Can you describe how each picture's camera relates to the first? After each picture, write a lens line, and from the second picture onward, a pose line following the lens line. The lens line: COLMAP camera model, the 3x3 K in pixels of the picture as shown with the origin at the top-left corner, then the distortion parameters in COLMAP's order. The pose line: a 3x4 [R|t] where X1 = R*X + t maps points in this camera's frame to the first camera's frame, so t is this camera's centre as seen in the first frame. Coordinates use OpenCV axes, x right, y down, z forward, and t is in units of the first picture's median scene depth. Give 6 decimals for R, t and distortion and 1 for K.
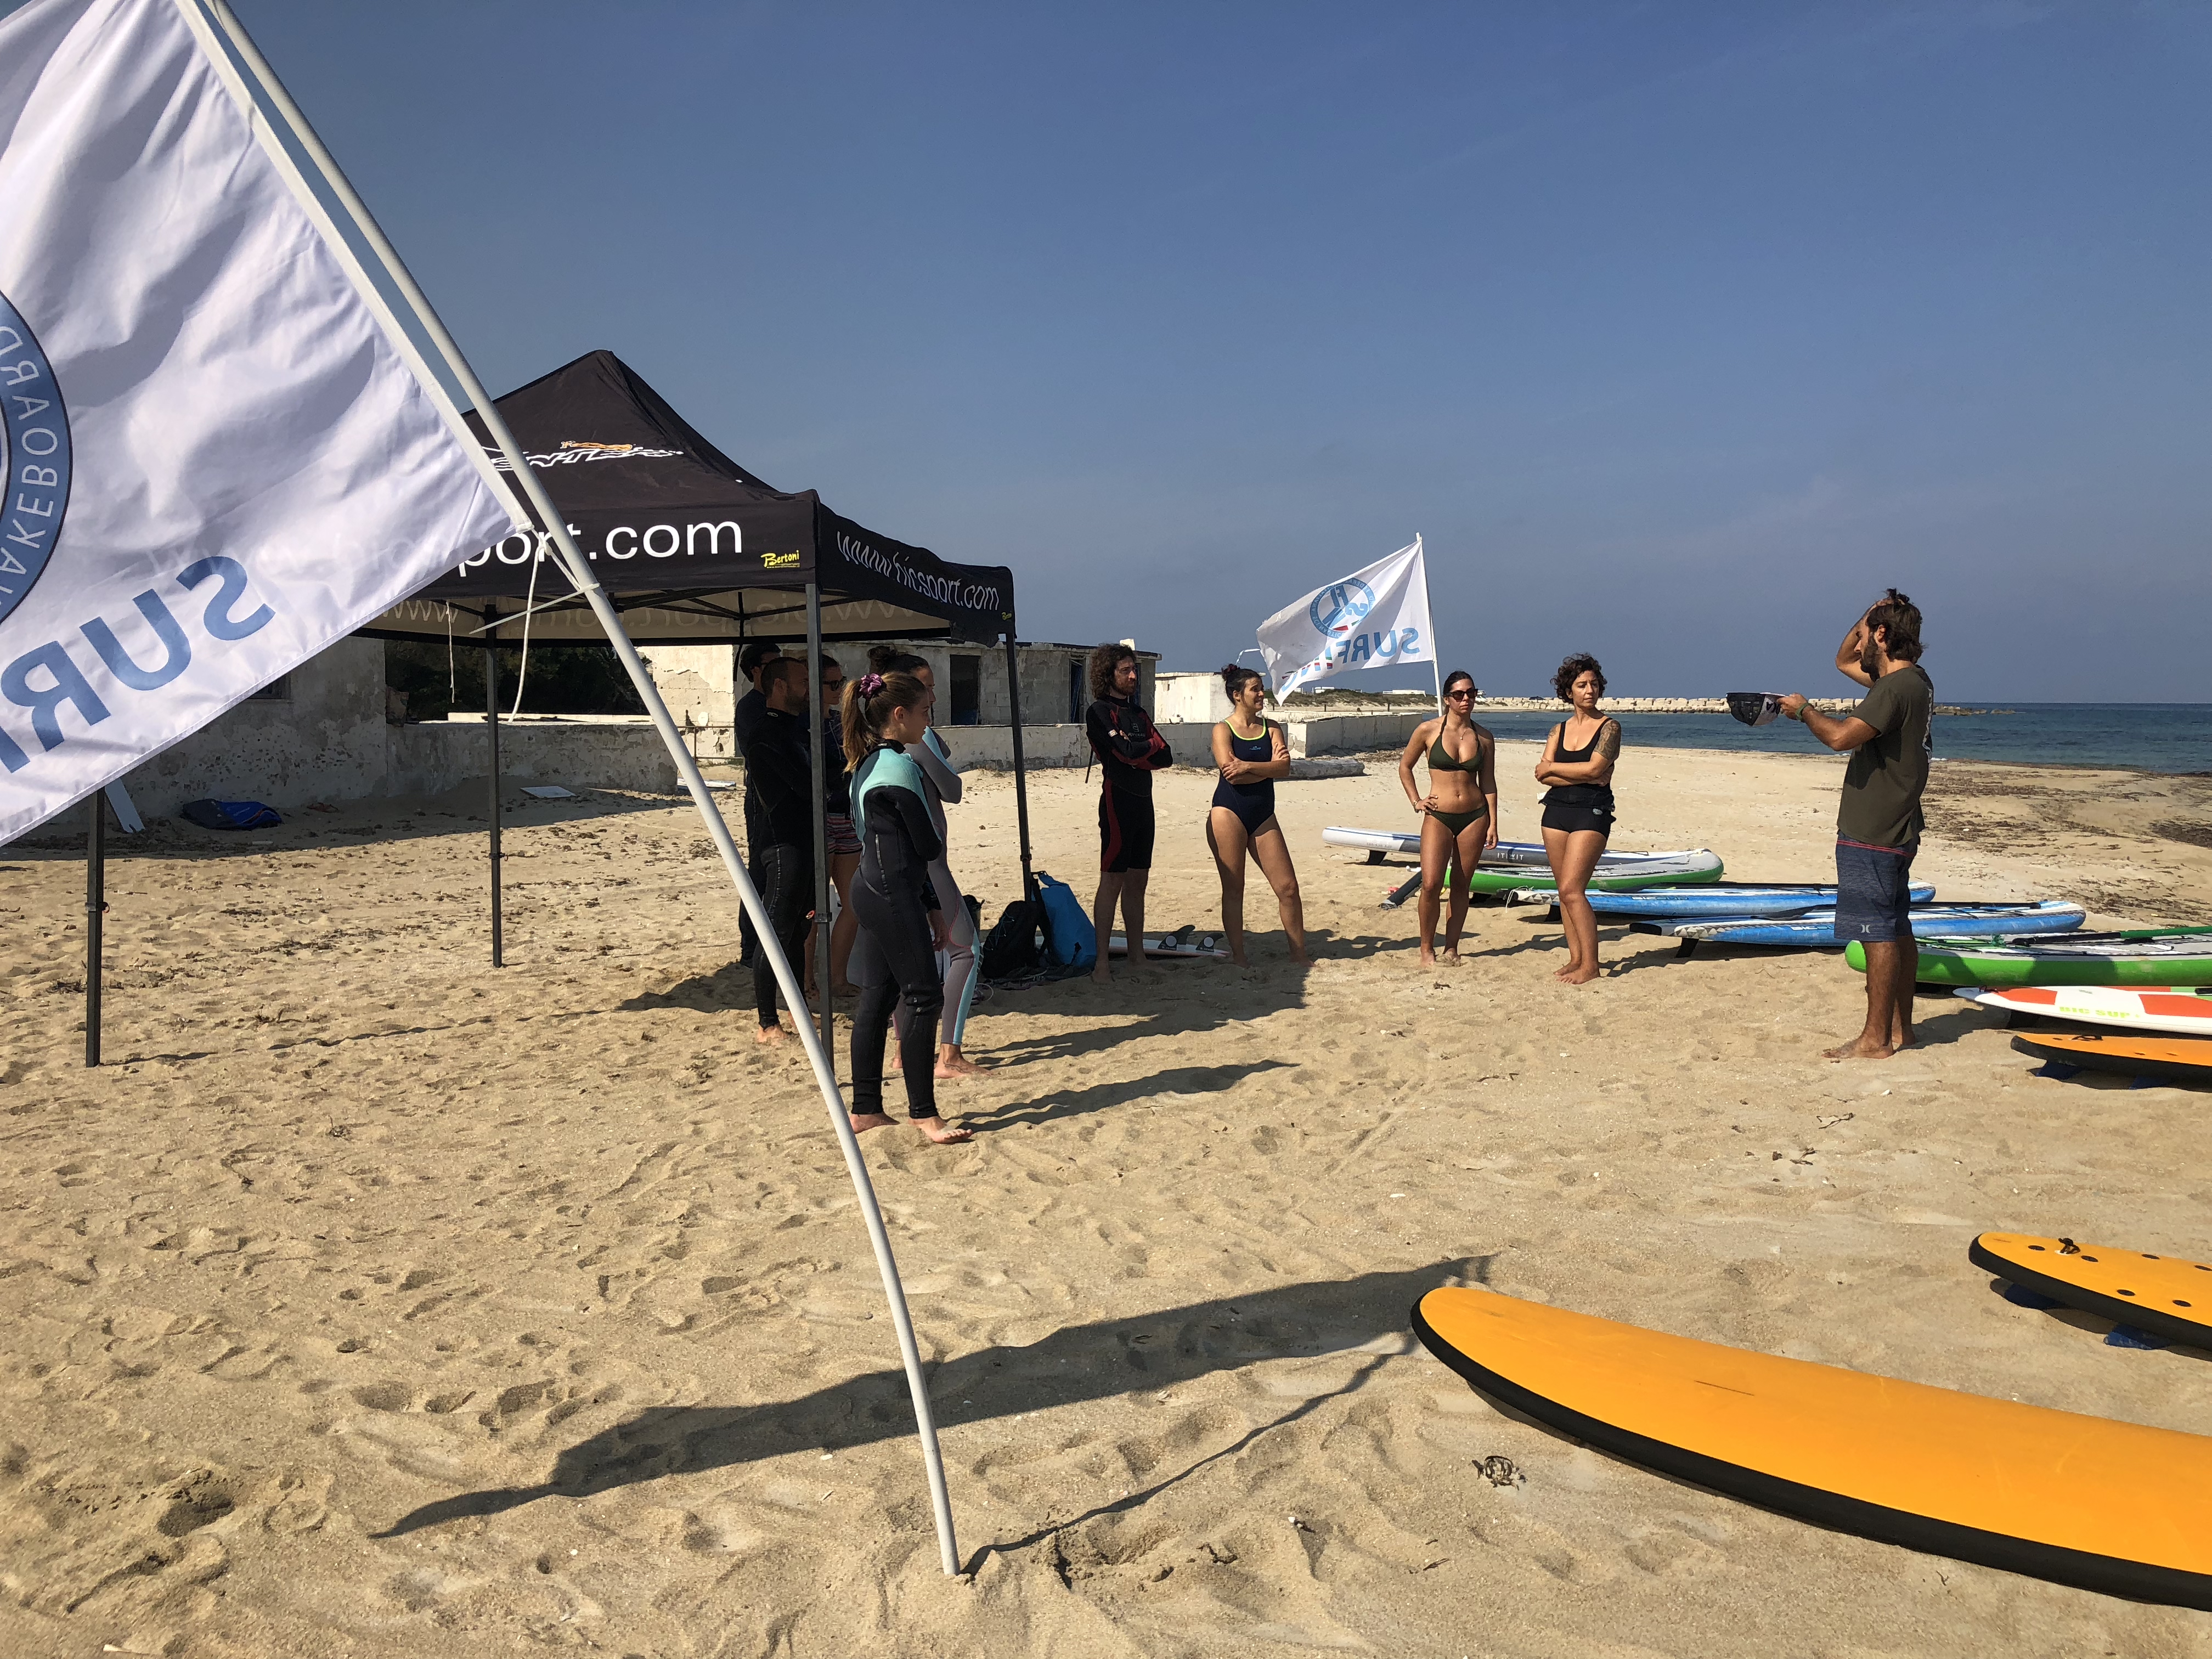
lens RADIAL K [[1814.5, 0, 1099.1], [0, 1814.5, 838.8], [0, 0, 1]] dist [0.060260, -0.085139]
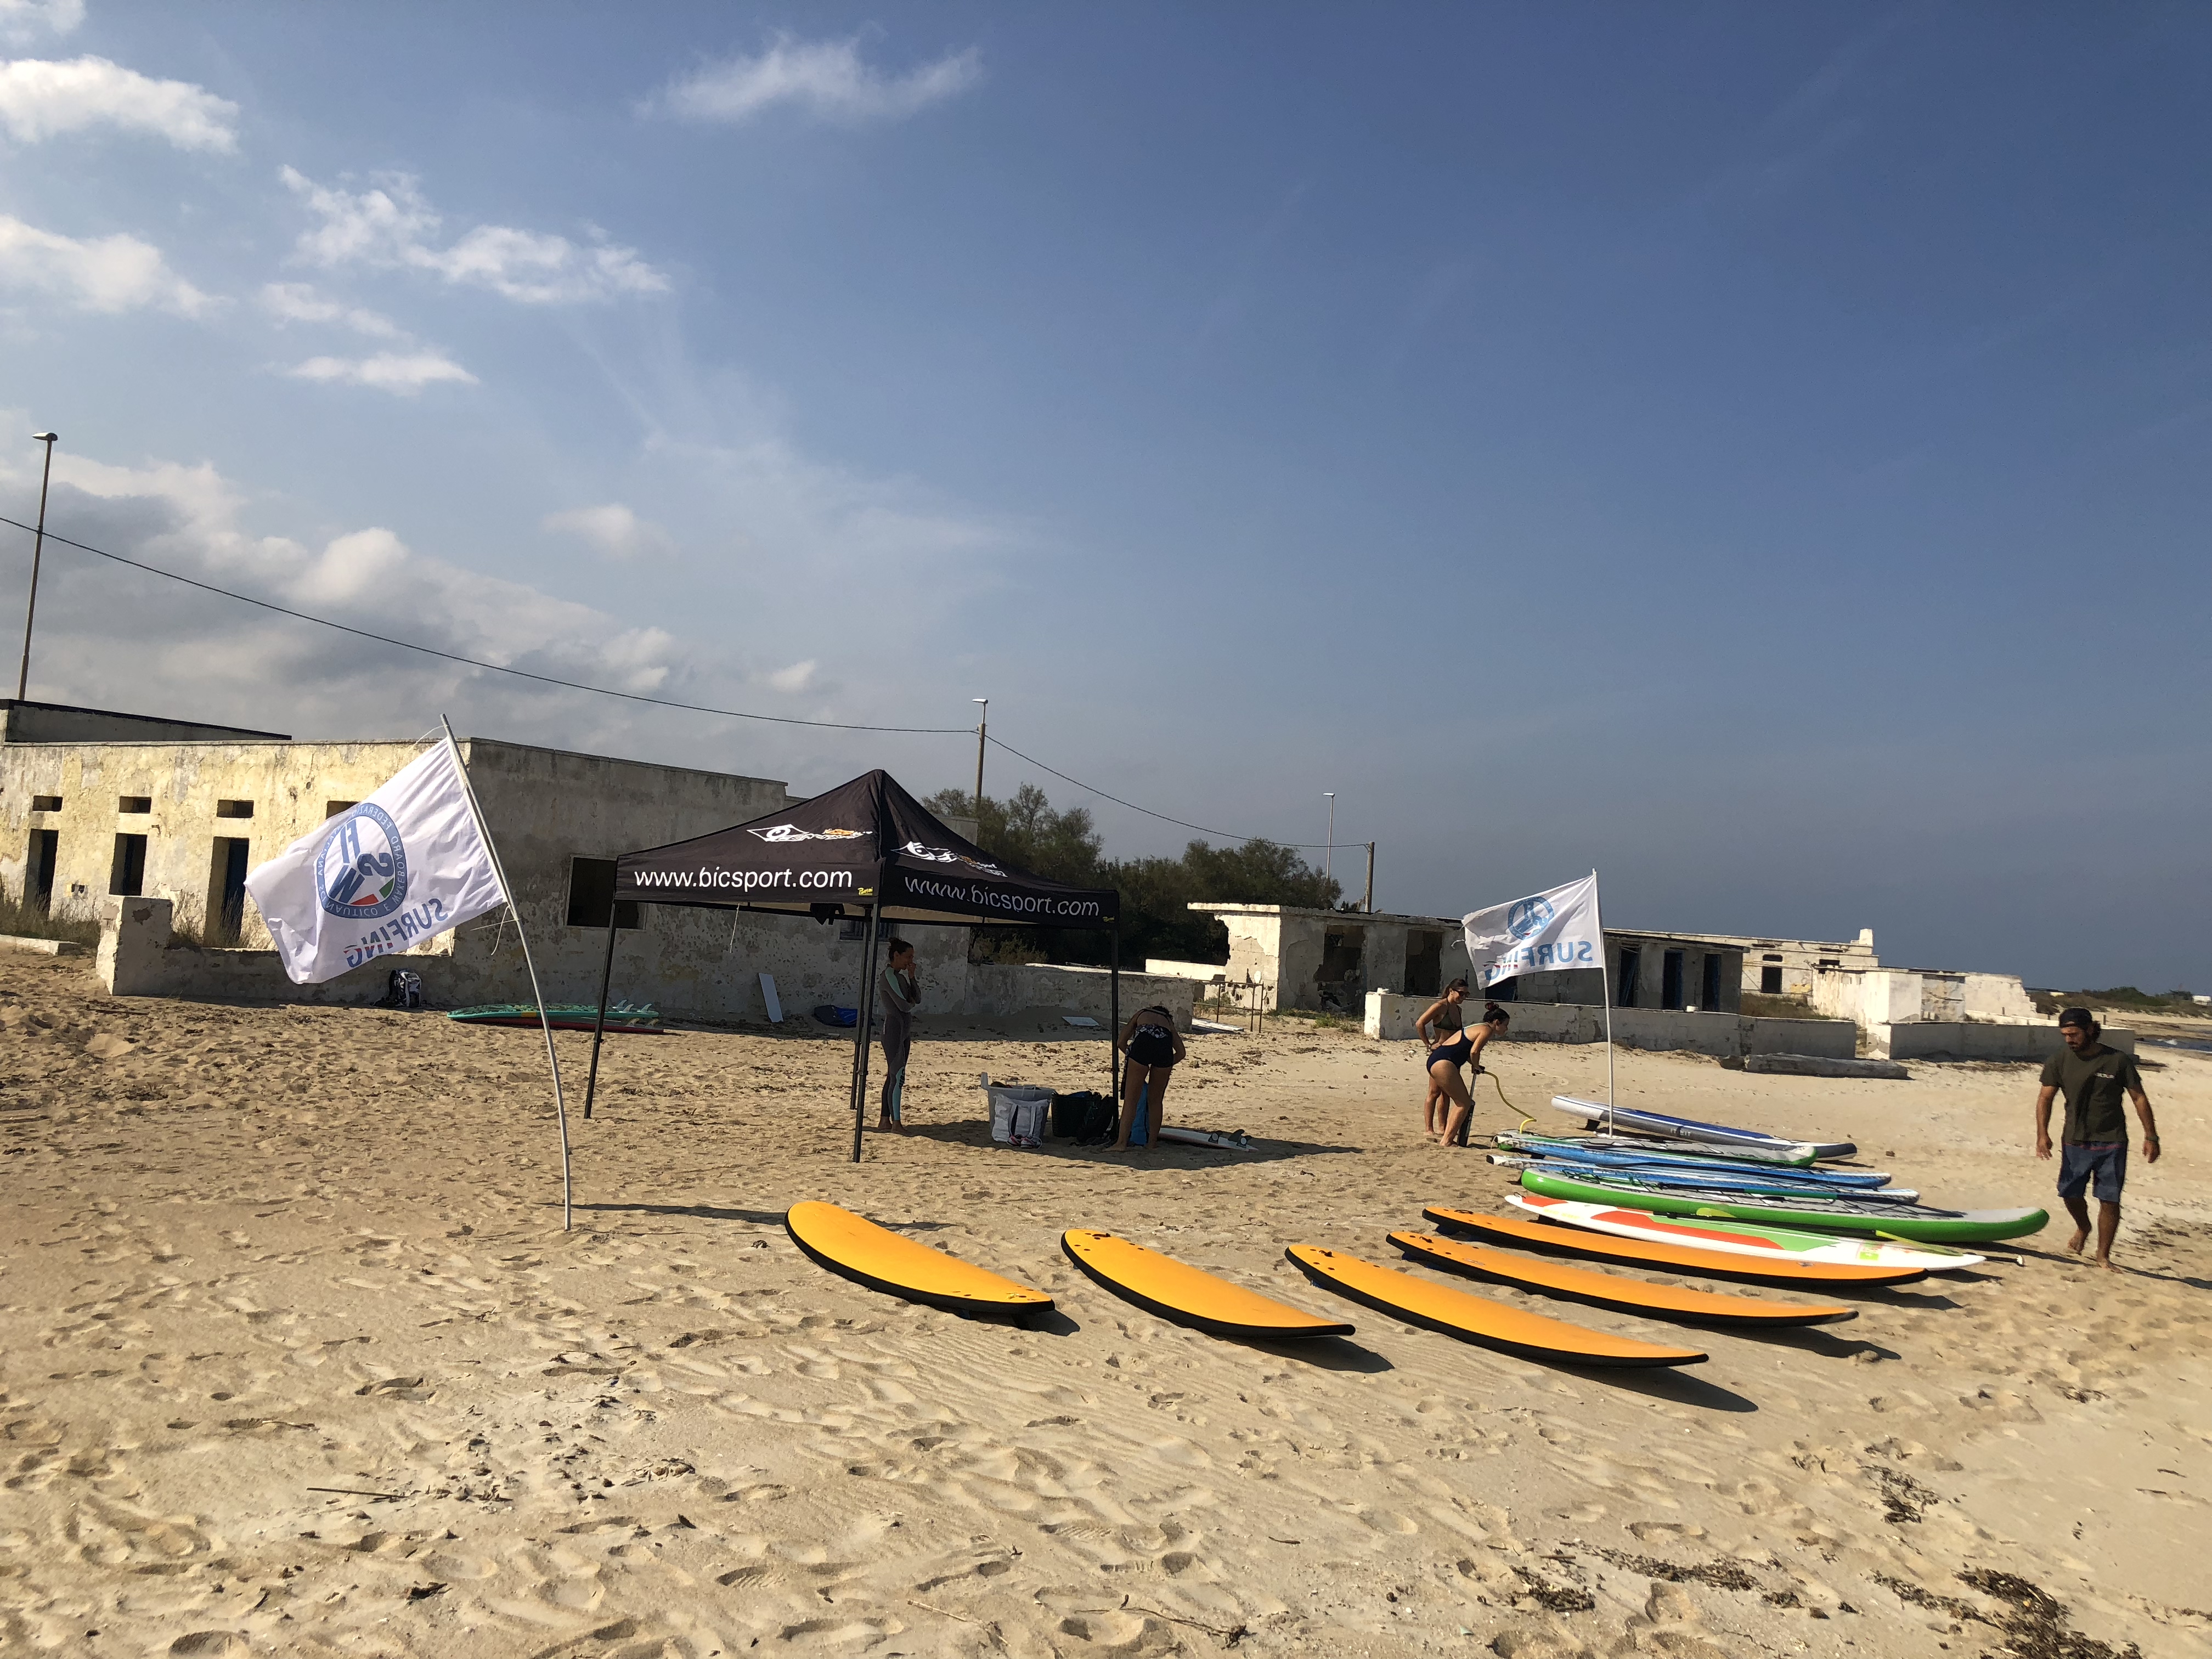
lens RADIAL K [[1864.7, 0, 1099.0], [0, 1864.7, 787.2], [0, 0, 1]] dist [0.059262, -0.084142]
pose [[0.894533, 0.023534, -0.446383, 0.659431], [-0.098506, 0.984442, -0.145501, 0.005446], [0.436014, 0.174127, 0.882934, -0.492631]]
